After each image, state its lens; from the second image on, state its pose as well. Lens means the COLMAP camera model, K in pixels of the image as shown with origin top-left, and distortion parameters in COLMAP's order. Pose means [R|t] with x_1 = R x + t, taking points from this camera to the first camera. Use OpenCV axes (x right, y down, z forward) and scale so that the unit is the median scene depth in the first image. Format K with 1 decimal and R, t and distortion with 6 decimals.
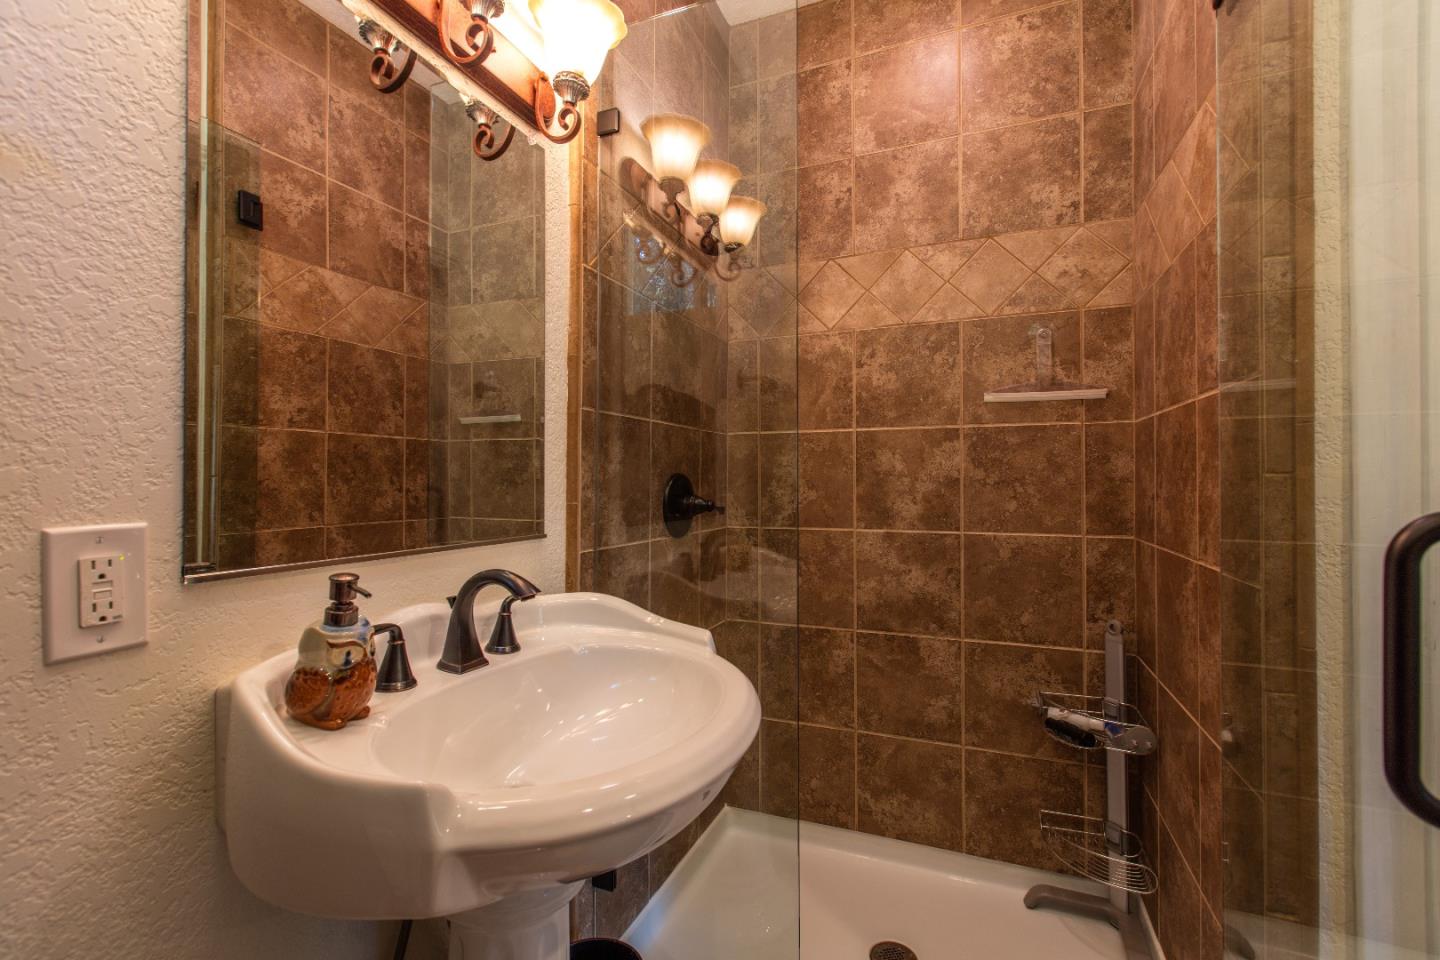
lens RADIAL K [[629.7, 0, 722.9], [0, 629.7, 471.4], [0, 0, 1]] dist [0.000689, -0.000020]
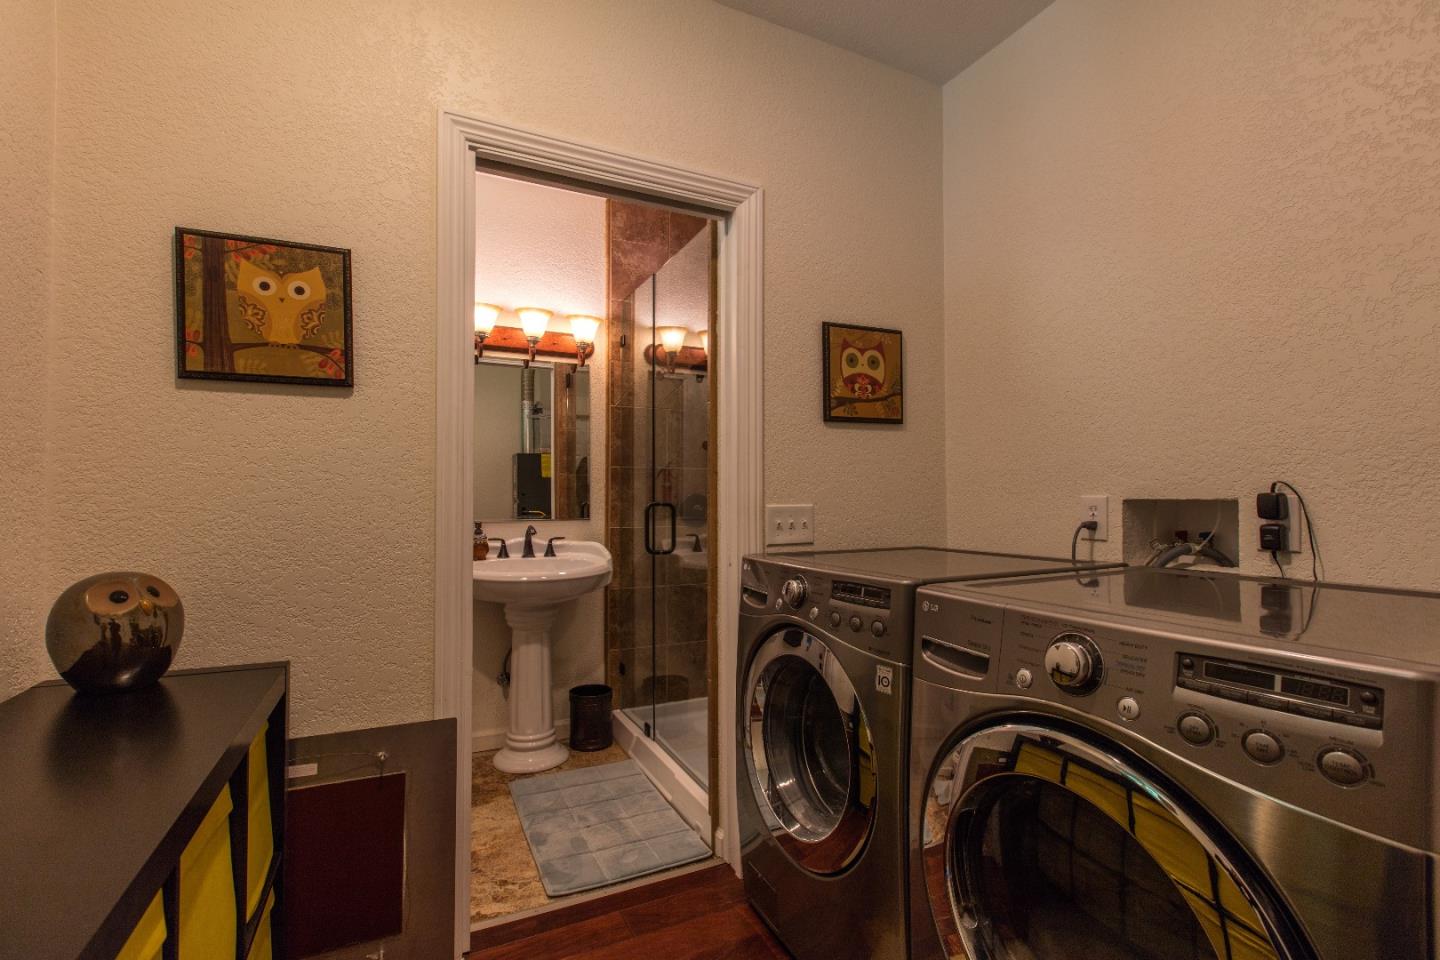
lens RADIAL K [[646.2, 0, 724.6], [0, 646.2, 478.3], [0, 0, 1]] dist [0.002348, -0.000217]
pose [[0.746081, -0.014814, -0.665691, 2.091009], [0.008311, 0.999882, -0.012936, -0.026813], [0.665804, 0.004119, 0.746116, -0.644417]]
